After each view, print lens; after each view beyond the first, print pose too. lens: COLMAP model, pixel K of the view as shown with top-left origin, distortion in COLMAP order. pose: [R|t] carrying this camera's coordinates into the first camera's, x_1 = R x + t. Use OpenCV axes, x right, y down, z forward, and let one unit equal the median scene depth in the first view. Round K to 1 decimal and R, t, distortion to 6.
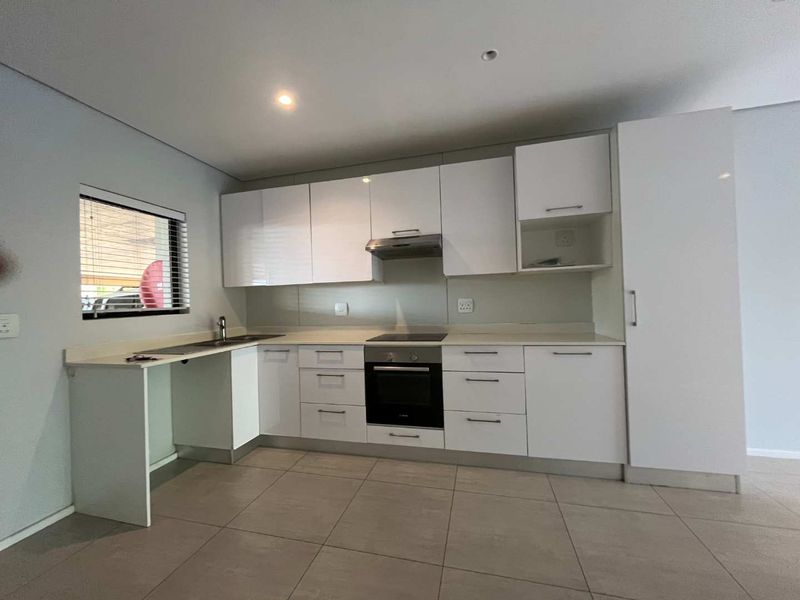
lens RADIAL K [[327.4, 0, 401.7], [0, 327.4, 299.6], [0, 0, 1]] dist [-0.007448, -0.000632]
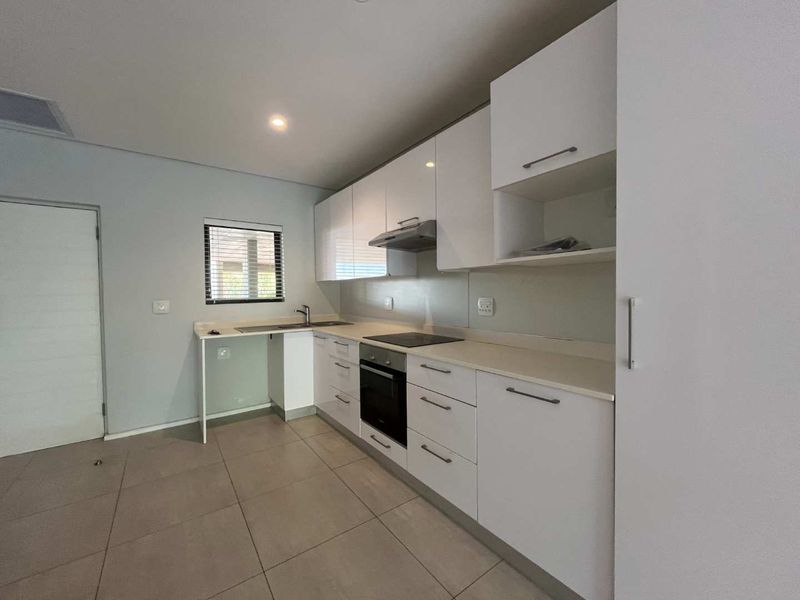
lens RADIAL K [[327.4, 0, 395.0], [0, 327.4, 300.0], [0, 0, 1]] dist [-0.007448, -0.000632]
pose [[0.762857, 0.038355, -0.645429, 0.578853], [-0.009406, 0.998792, 0.048236, -0.035723], [0.646499, -0.030726, 0.762296, 0.292247]]
